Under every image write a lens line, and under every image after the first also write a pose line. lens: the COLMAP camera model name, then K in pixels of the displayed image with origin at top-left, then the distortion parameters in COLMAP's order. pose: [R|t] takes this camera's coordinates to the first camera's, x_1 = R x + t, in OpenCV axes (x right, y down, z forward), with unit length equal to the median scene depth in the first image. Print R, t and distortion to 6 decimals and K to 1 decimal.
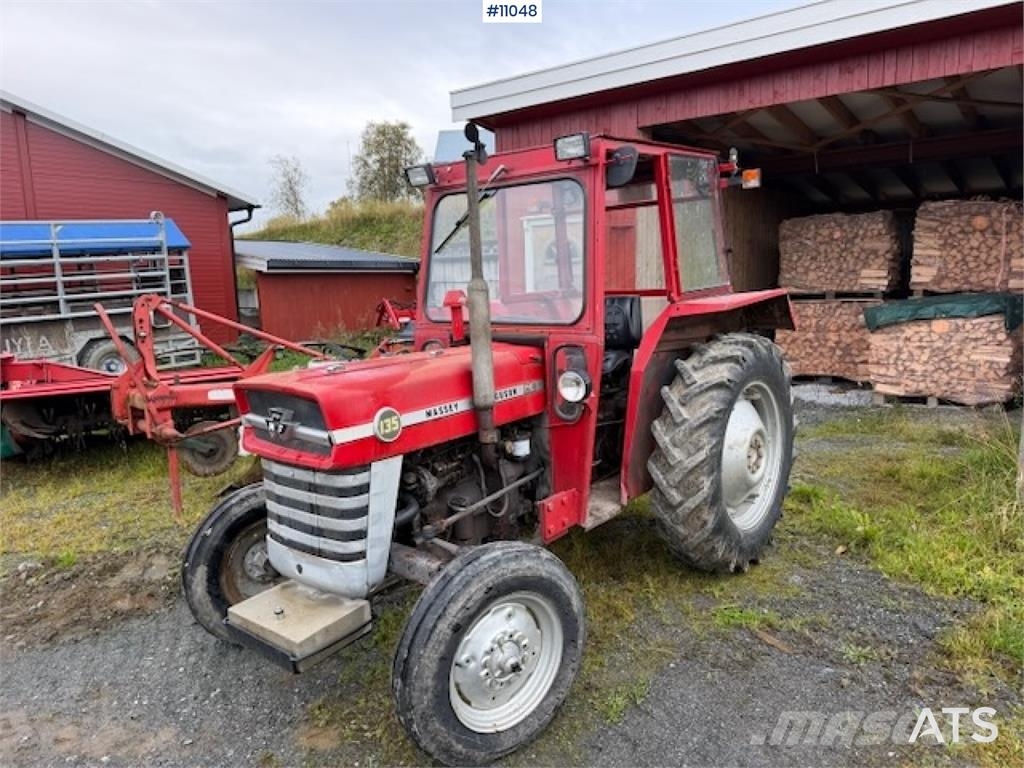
lens RADIAL K [[718.6, 0, 522.1], [0, 718.6, 388.2], [0, 0, 1]] dist [0.031821, -0.044768]
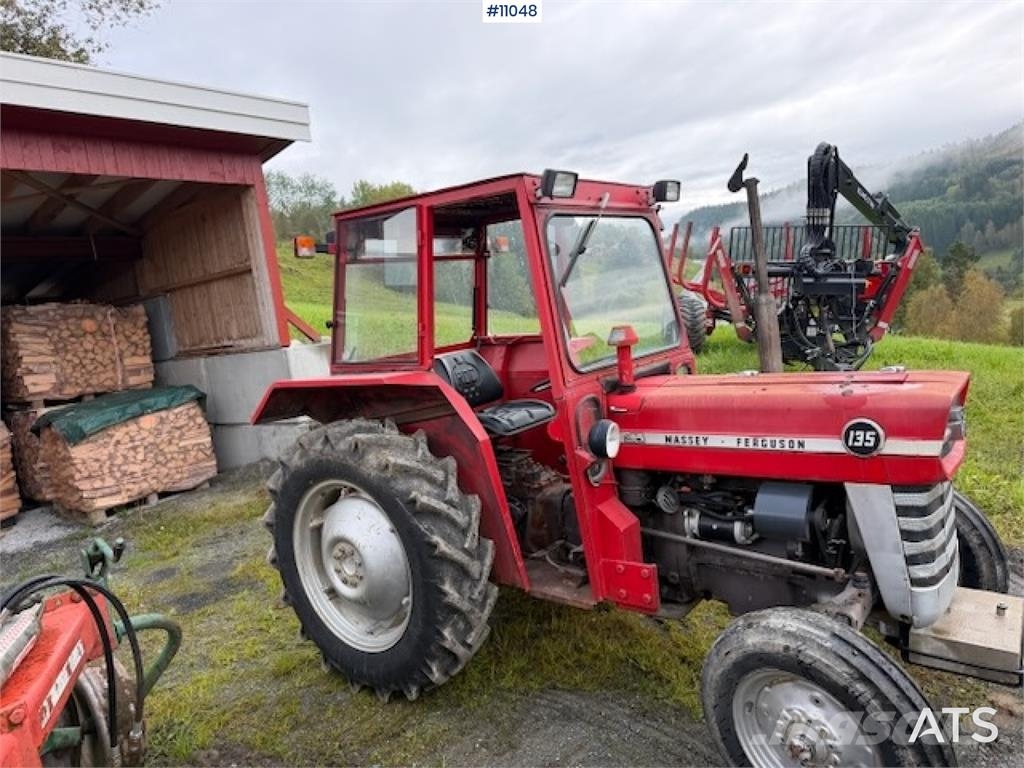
lens RADIAL K [[718.6, 0, 506.1], [0, 718.6, 383.8], [0, 0, 1]] dist [0.031821, -0.044768]
pose [[-0.025214, -0.072711, 0.997034, -0.435882], [0.273330, 0.958846, 0.076838, -0.080386], [-0.961590, 0.274457, -0.004302, 0.533784]]
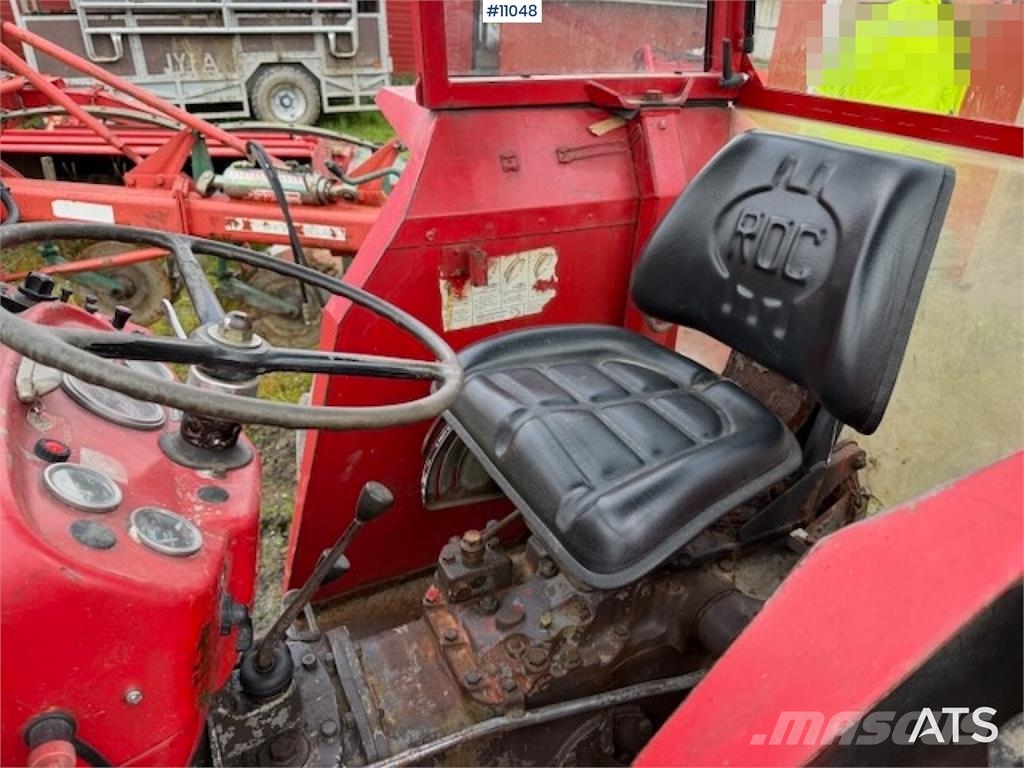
lens RADIAL K [[718.6, 0, 519.8], [0, 718.6, 384.1], [0, 0, 1]] dist [0.031821, -0.044768]
pose [[0.901481, 0.258270, -0.347317, 0.078661], [-0.134646, 0.929980, 0.342064, -0.068303], [0.411342, -0.261599, 0.873134, 0.417394]]
